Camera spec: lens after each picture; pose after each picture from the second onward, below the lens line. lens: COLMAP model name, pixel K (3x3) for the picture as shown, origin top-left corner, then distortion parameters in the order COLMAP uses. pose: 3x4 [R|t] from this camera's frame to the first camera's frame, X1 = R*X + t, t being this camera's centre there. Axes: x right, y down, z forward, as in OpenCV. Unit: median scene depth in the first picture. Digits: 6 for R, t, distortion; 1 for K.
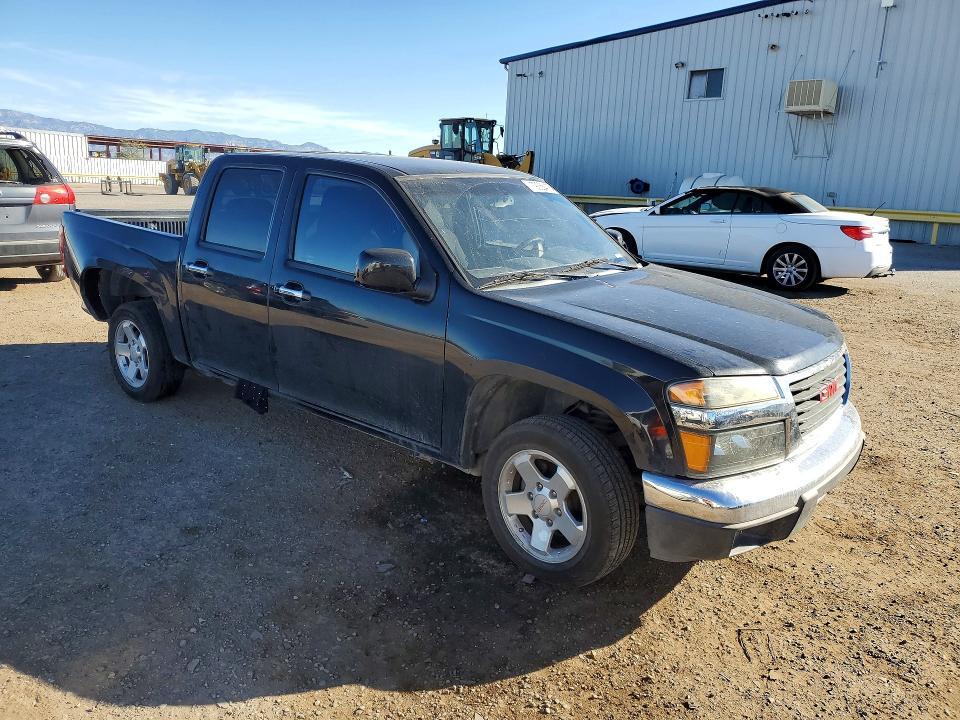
lens RADIAL K [[763.2, 0, 480.0], [0, 763.2, 360.0], [0, 0, 1]] dist [0.007049, 0.001577]
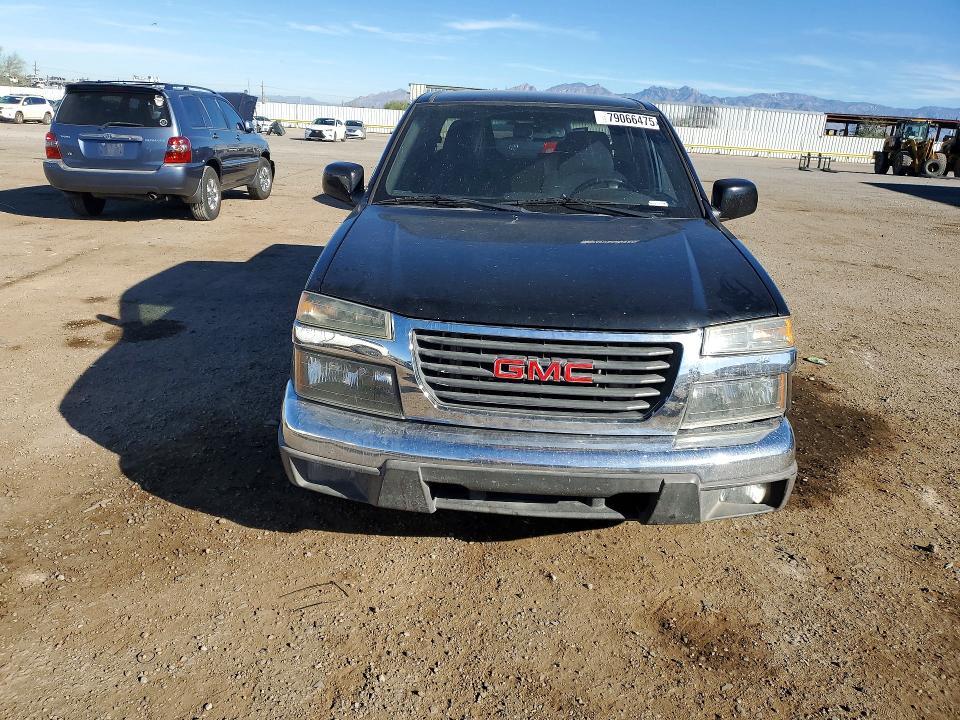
lens RADIAL K [[763.2, 0, 480.0], [0, 763.2, 360.0], [0, 0, 1]] dist [0.007049, 0.001577]
pose [[0.576276, 0.231659, -0.783735, 0.093881], [-0.216407, 0.968007, 0.127005, -0.005171], [0.788083, 0.096416, 0.607972, 0.047361]]
